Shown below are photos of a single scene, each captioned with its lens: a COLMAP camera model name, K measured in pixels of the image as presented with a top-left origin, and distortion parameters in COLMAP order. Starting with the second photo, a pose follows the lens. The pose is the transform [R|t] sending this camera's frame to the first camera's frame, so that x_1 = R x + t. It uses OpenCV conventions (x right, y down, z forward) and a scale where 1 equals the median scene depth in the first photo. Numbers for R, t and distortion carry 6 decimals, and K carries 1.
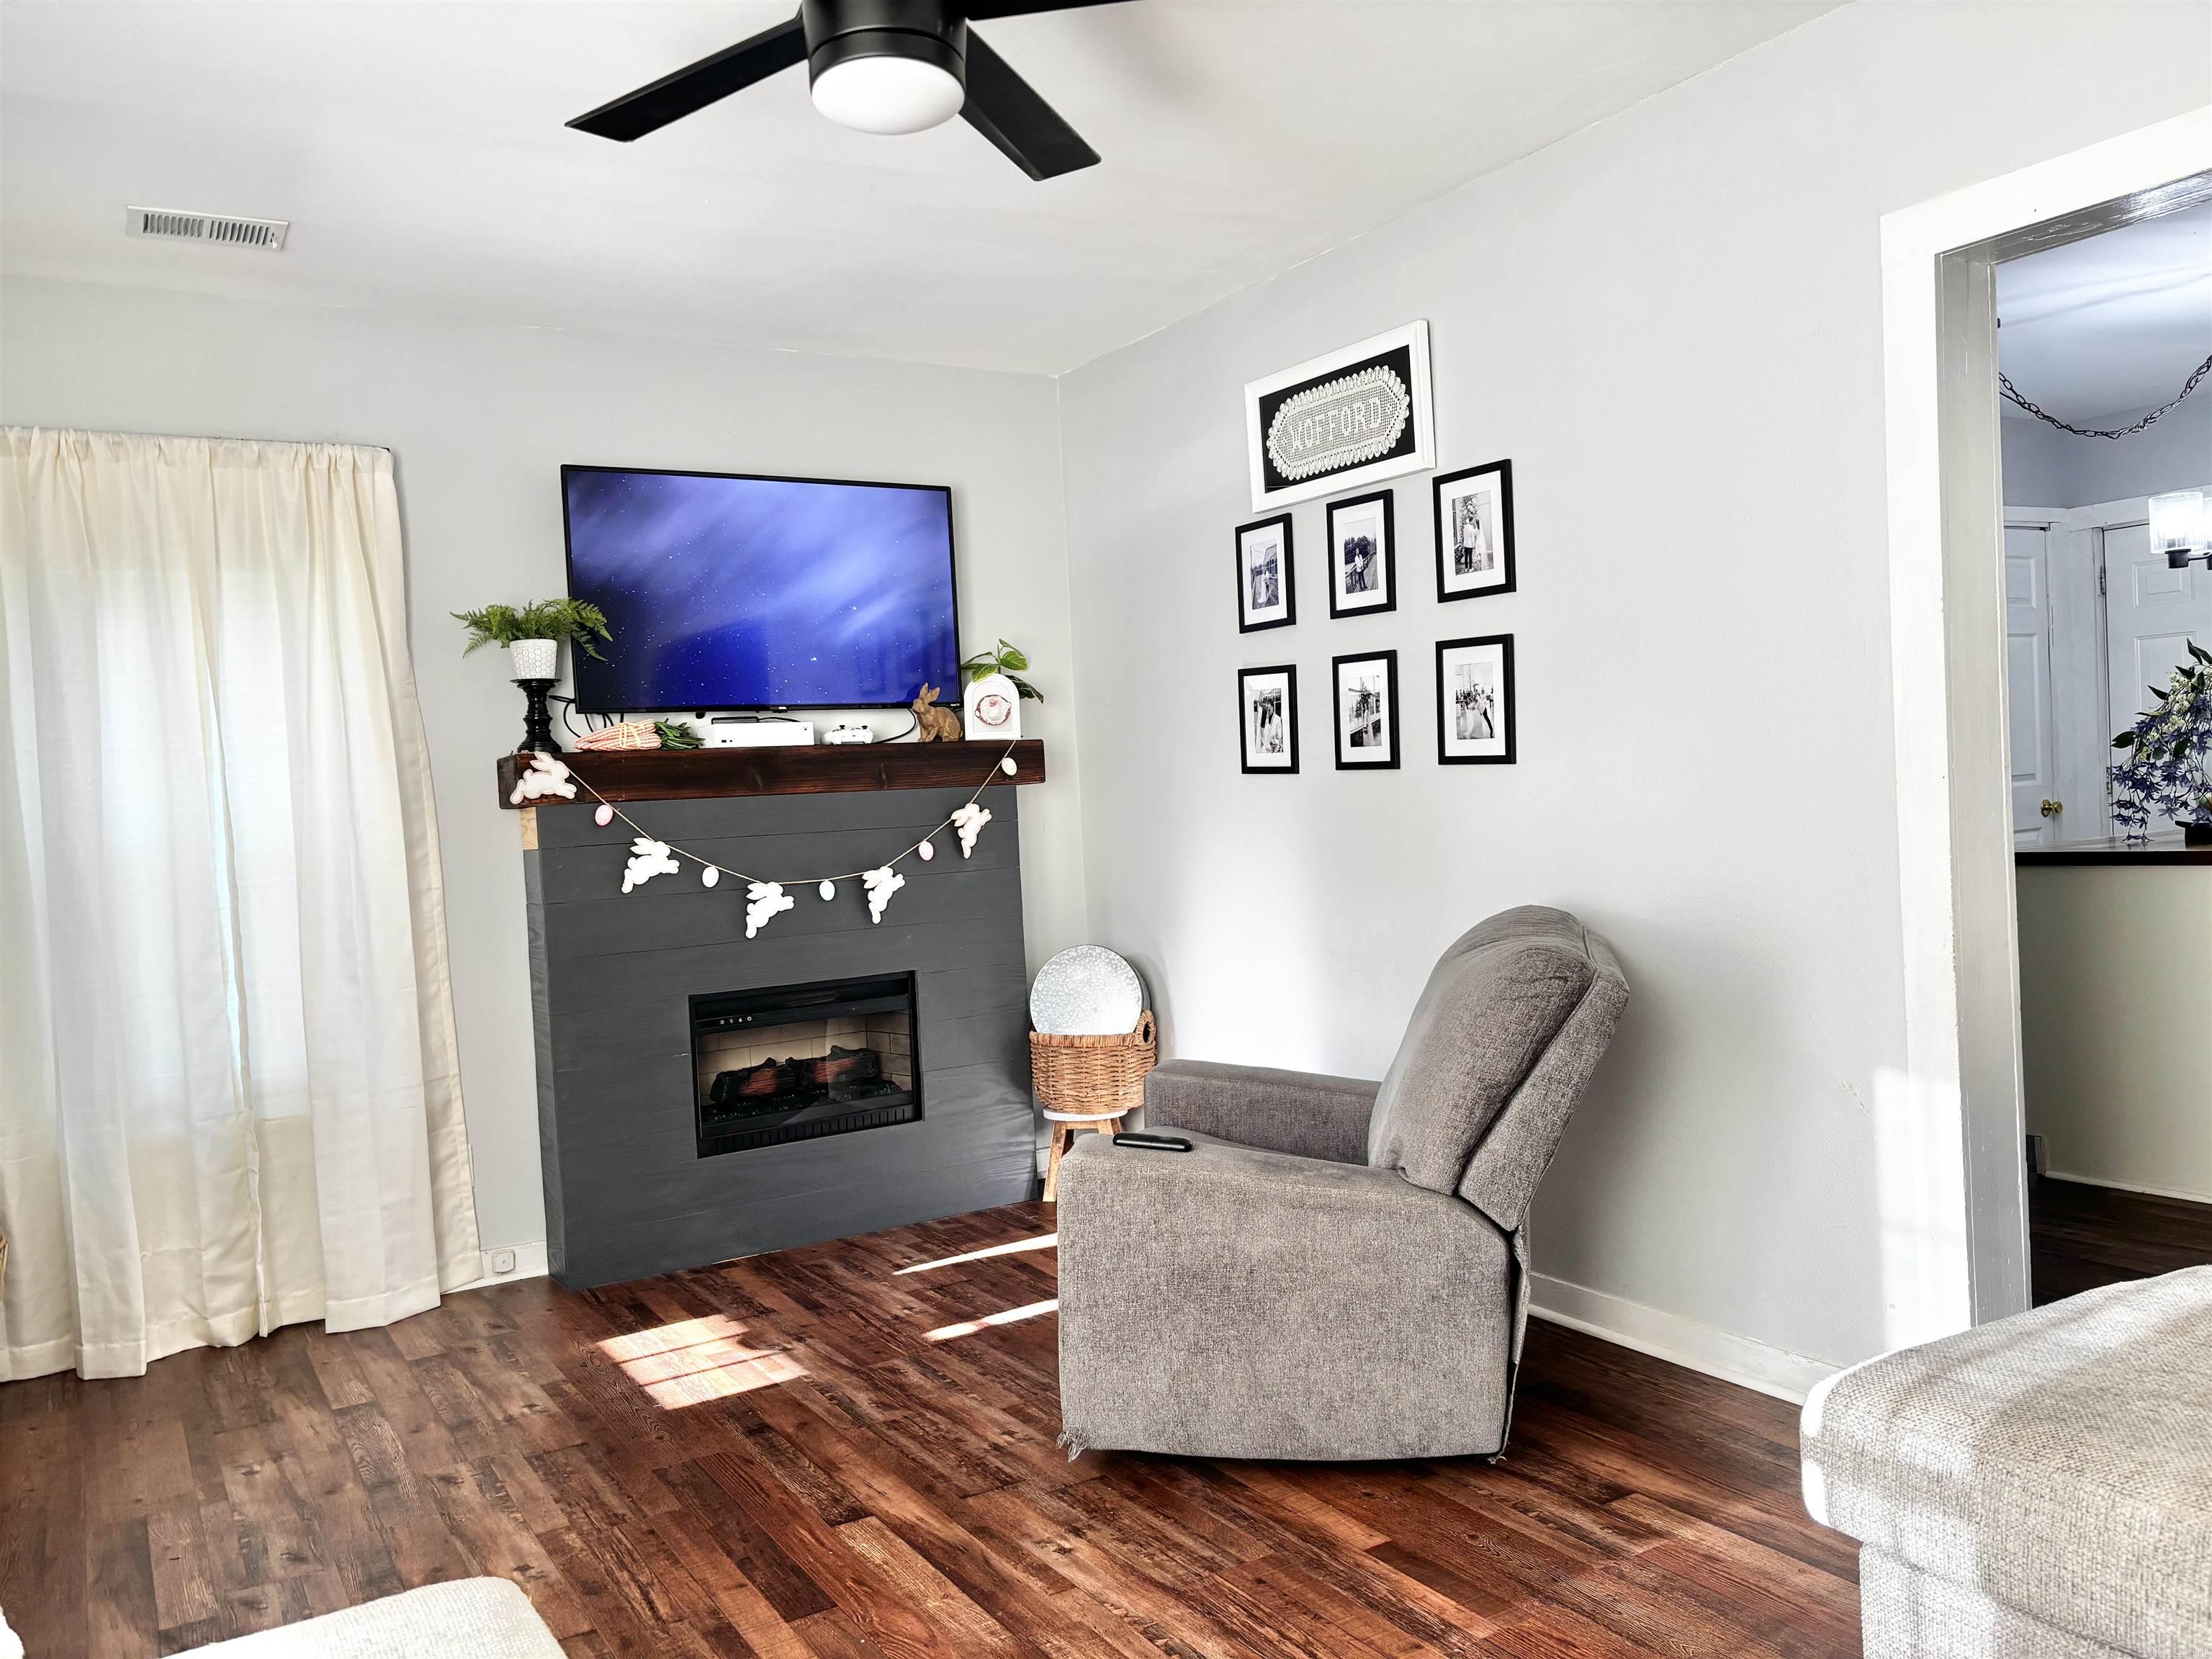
lens RADIAL K [[1664.7, 0, 1078.2], [0, 1664.7, 828.2], [0, 0, 1]] dist [0.064933, -0.084507]
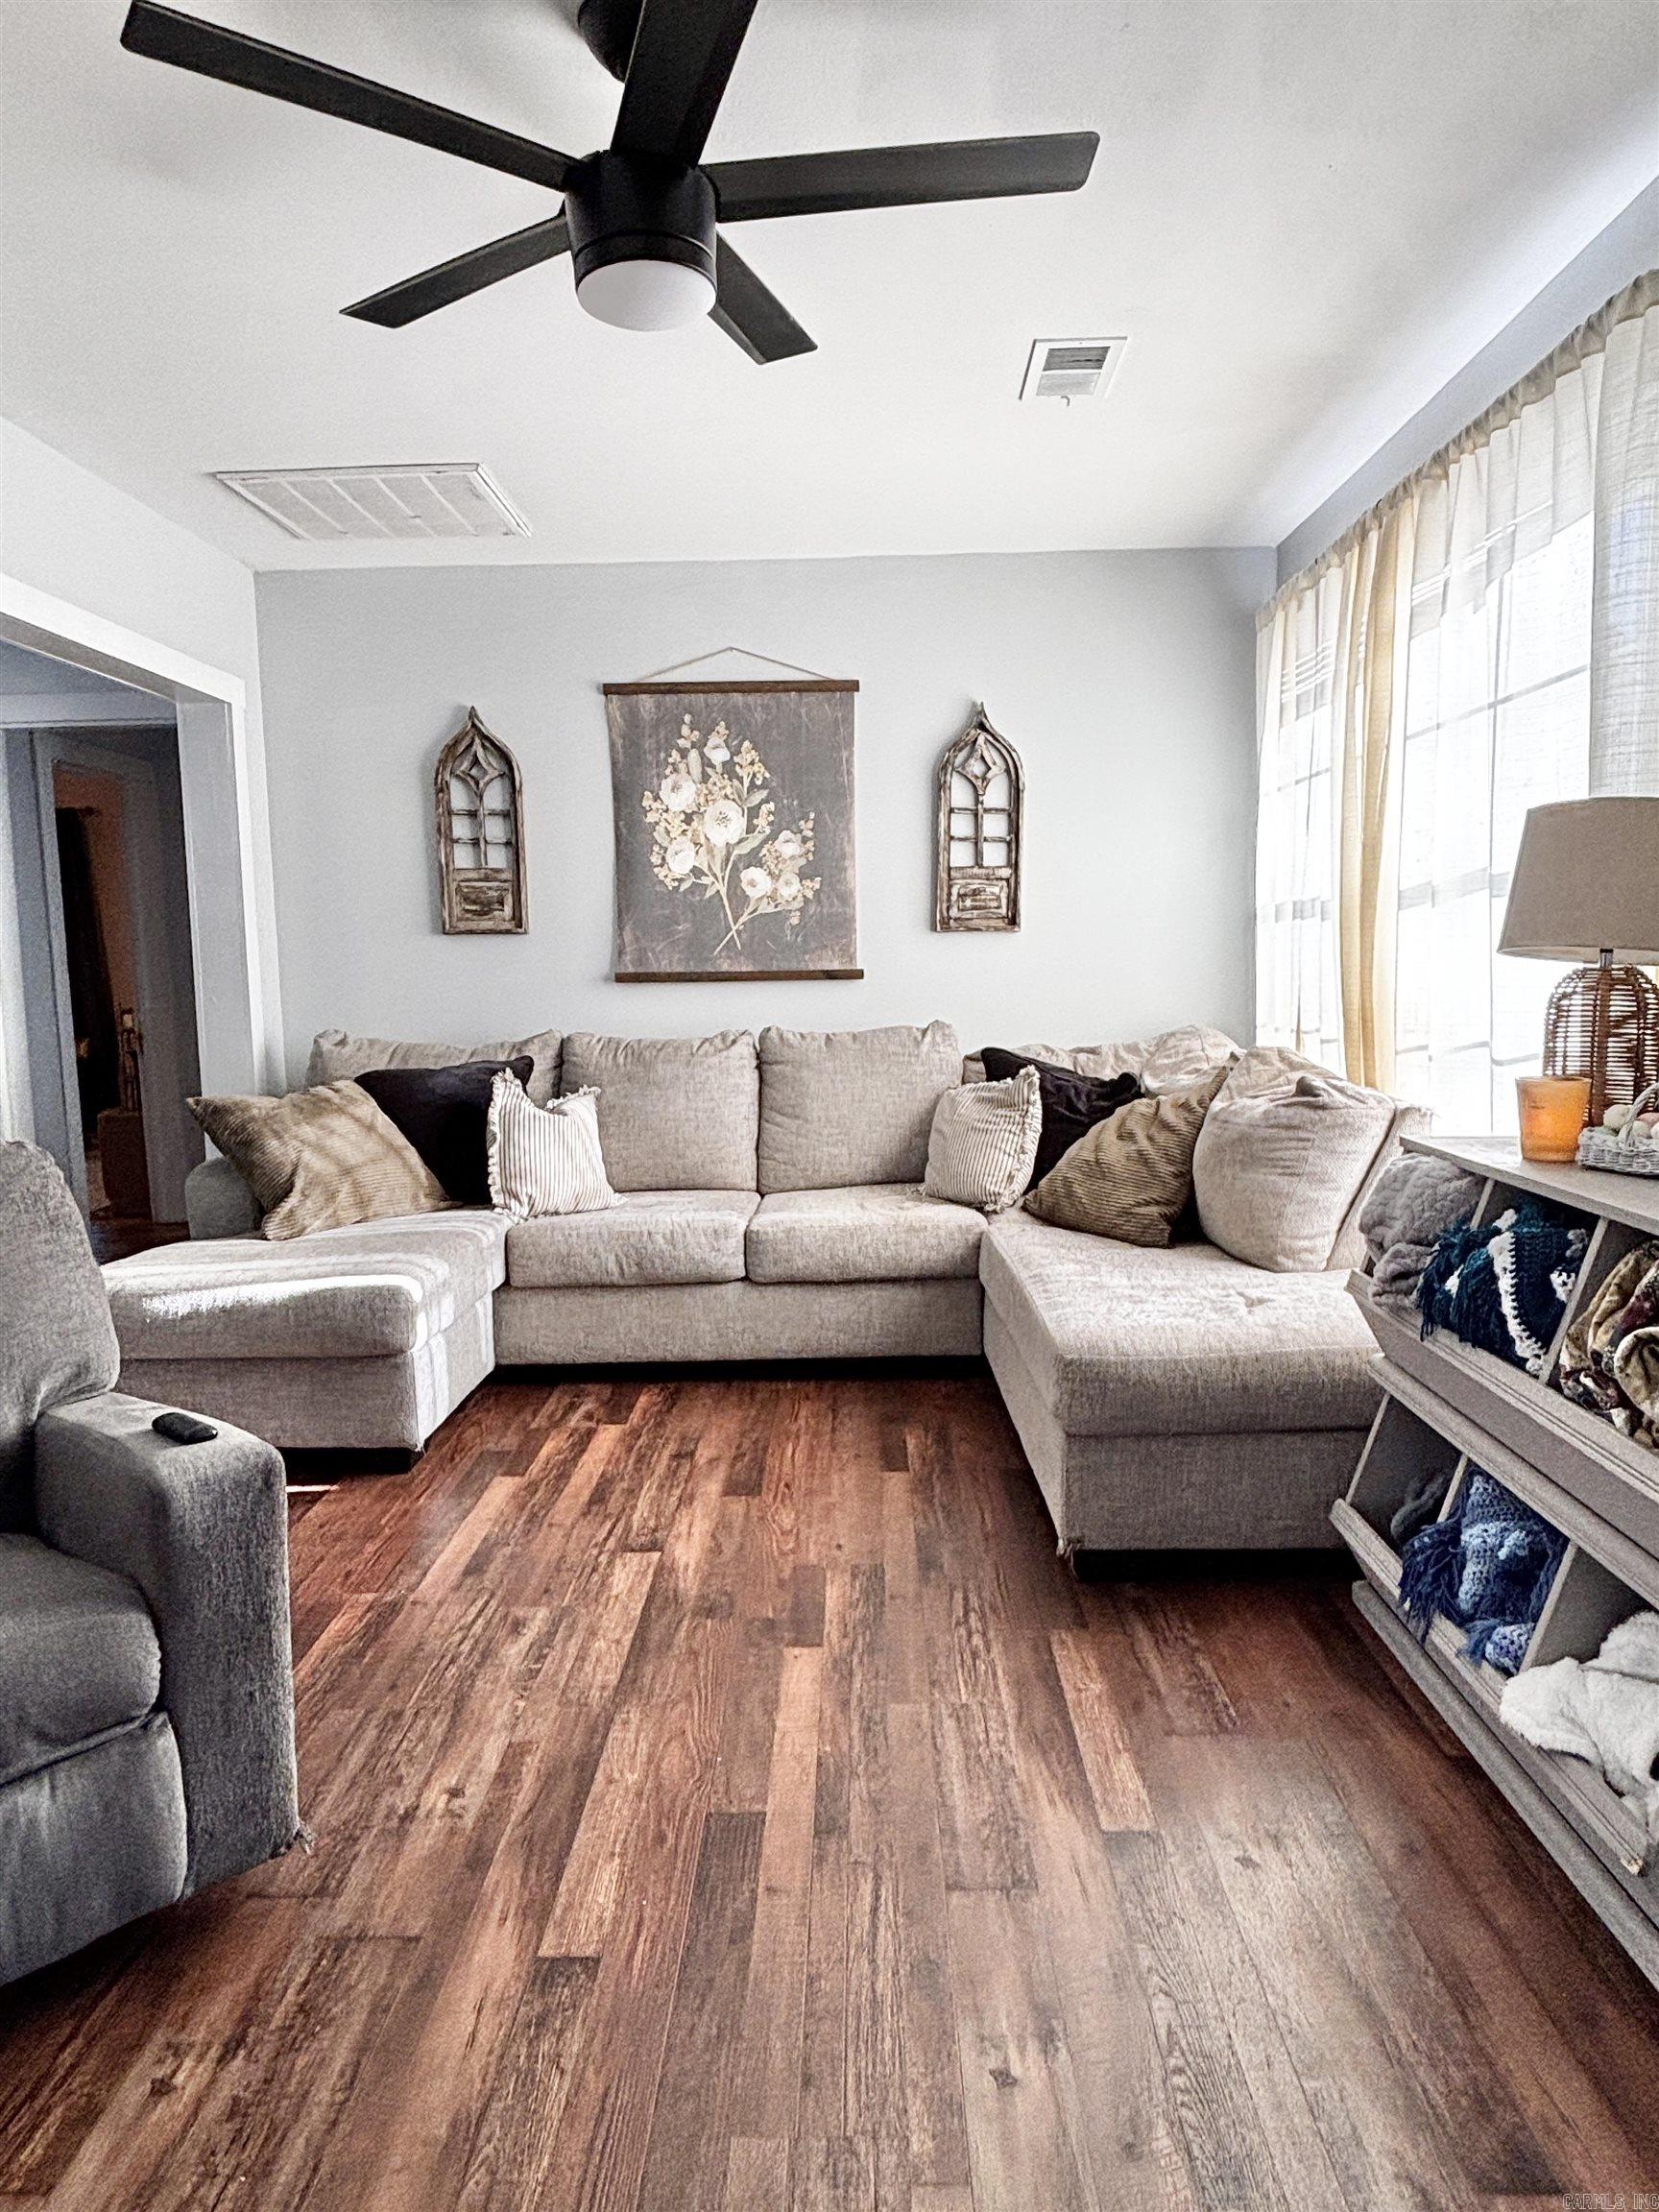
lens RADIAL K [[1281.2, 0, 835.4], [0, 1281.2, 1099.2], [0, 0, 1]] dist [-0.013287, 0.003853]
pose [[-0.846653, 0.005840, 0.532113, -0.370687], [0.071893, 0.992028, 0.103502, 0.003810], [-0.527267, 0.125885, -0.840323, 0.963725]]
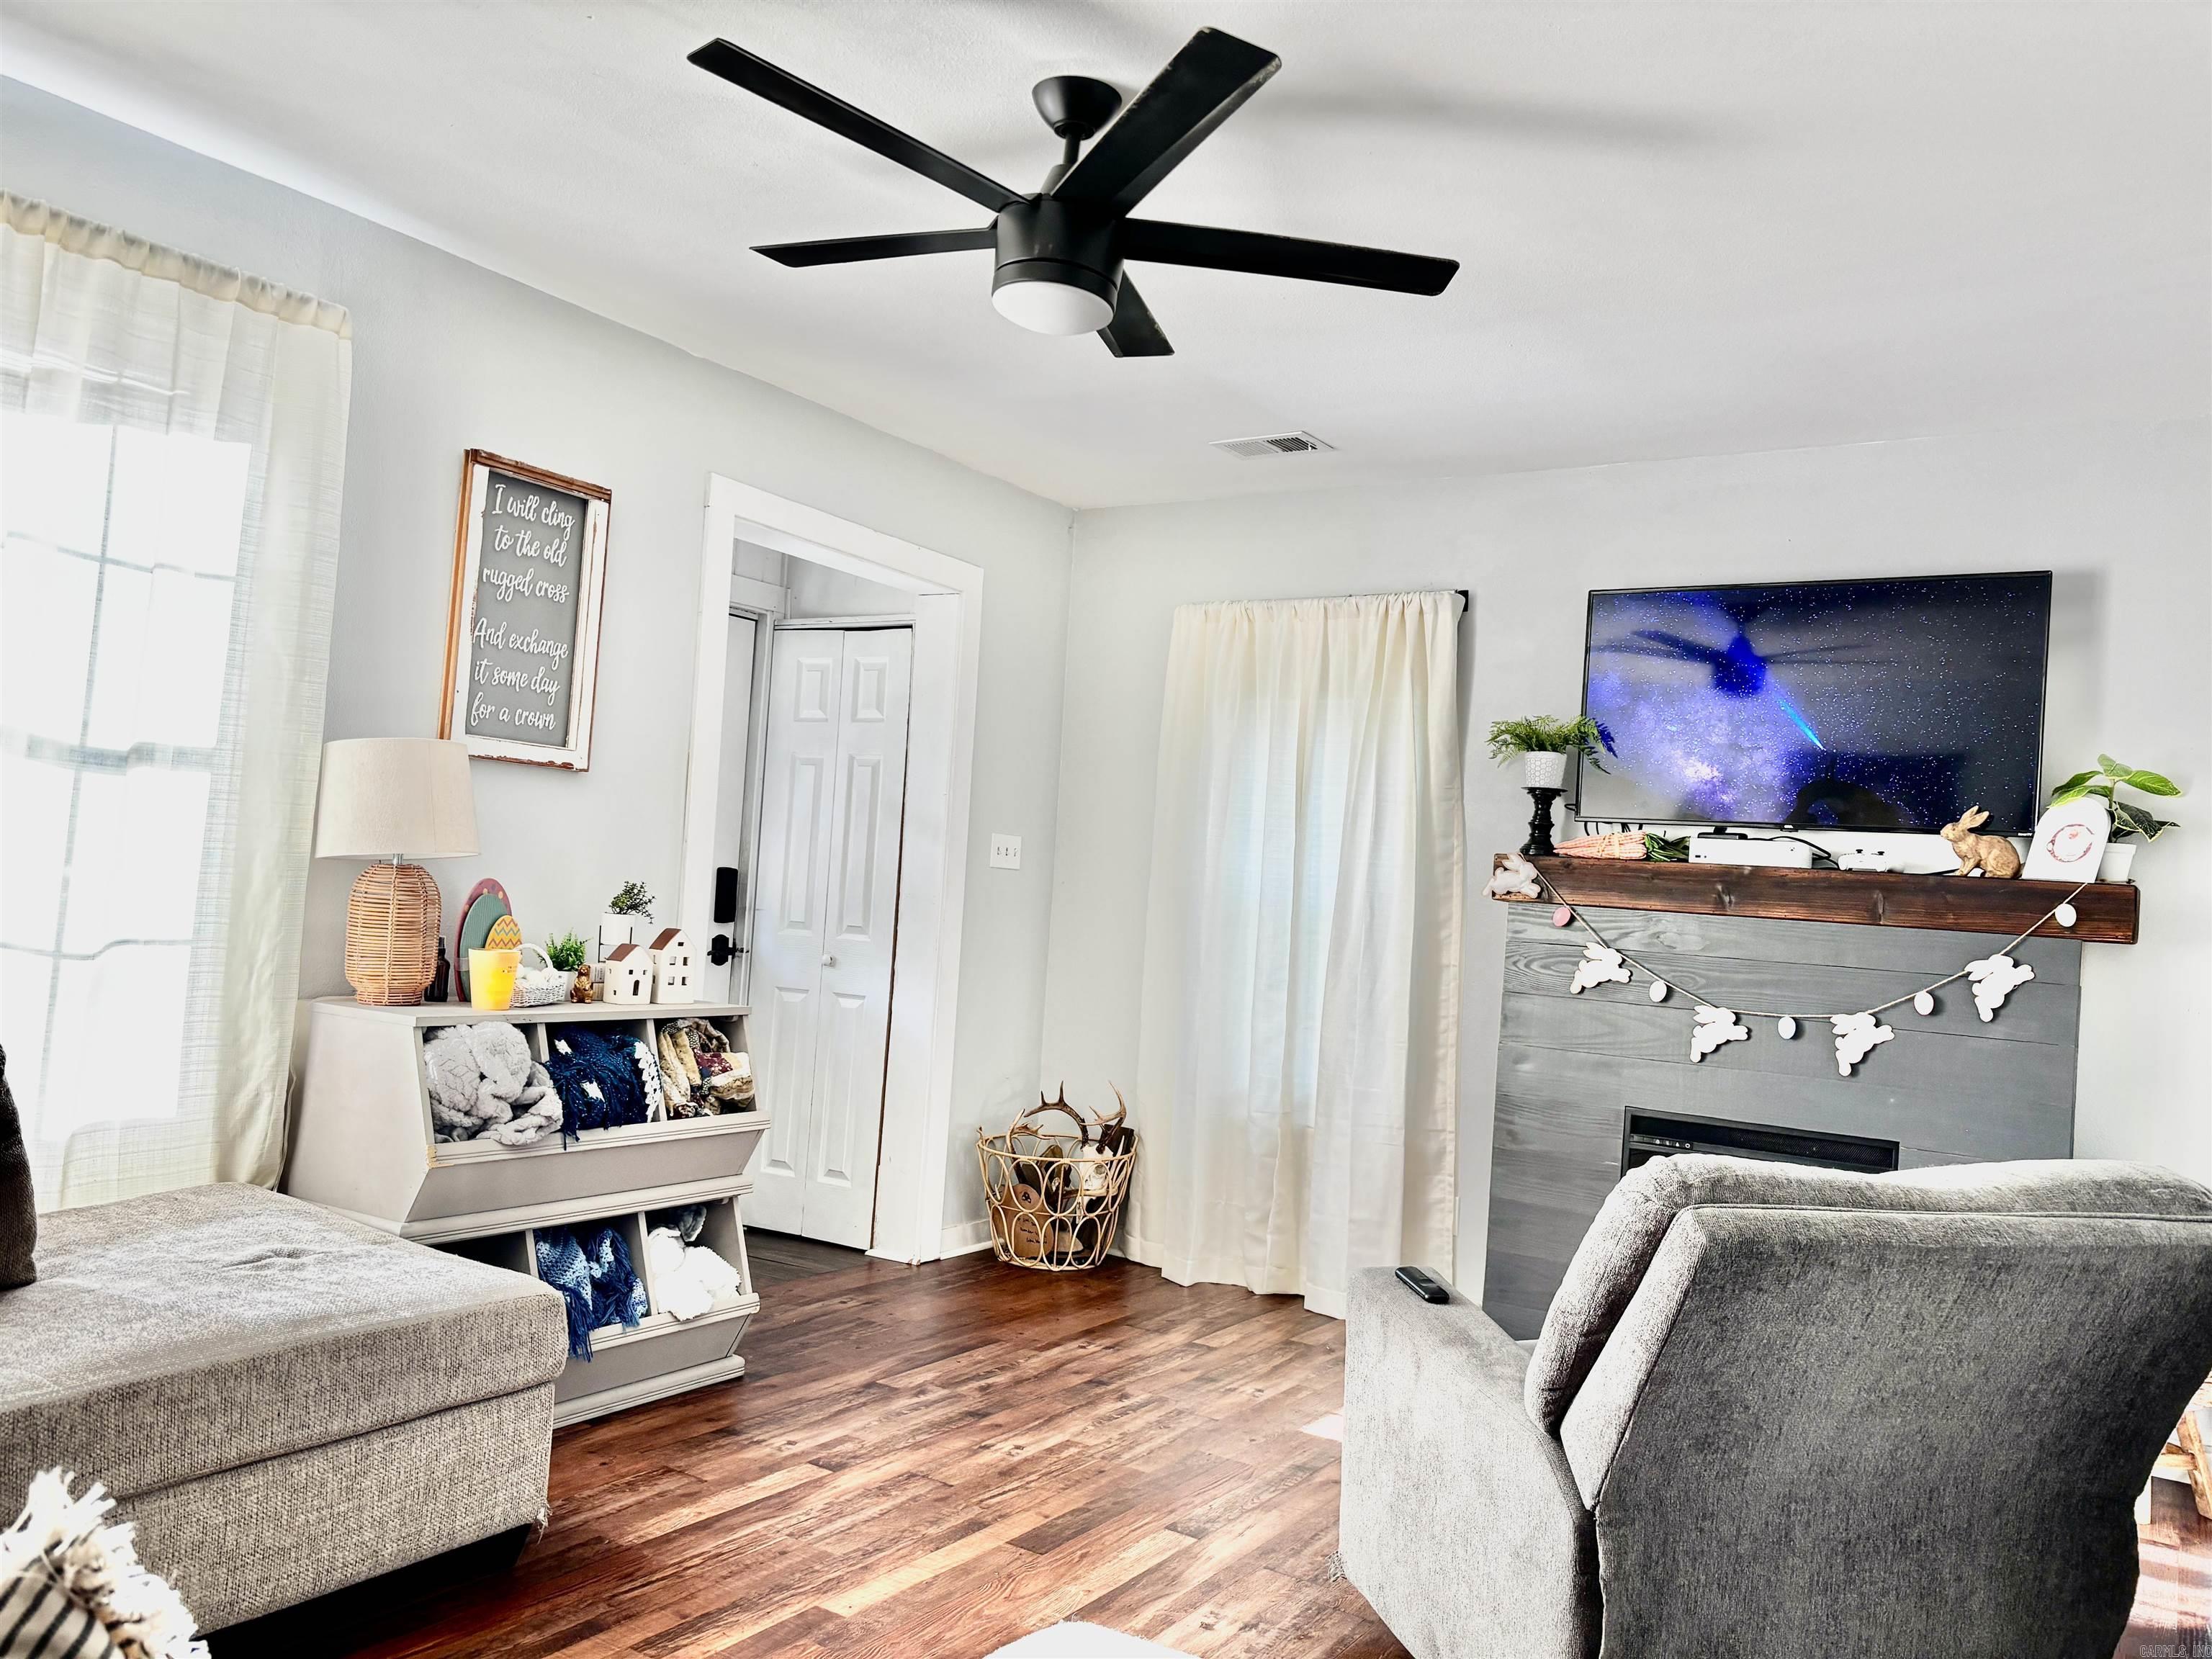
lens RADIAL K [[1677.3, 0, 1107.4], [0, 1677.3, 805.0], [0, 0, 1]] dist [0.055614, -0.068529]
pose [[0.432521, 0.035418, -0.900928, 0.598788], [-0.112201, 0.993575, -0.014805, -0.032464], [0.894615, 0.107489, 0.433716, 0.299219]]
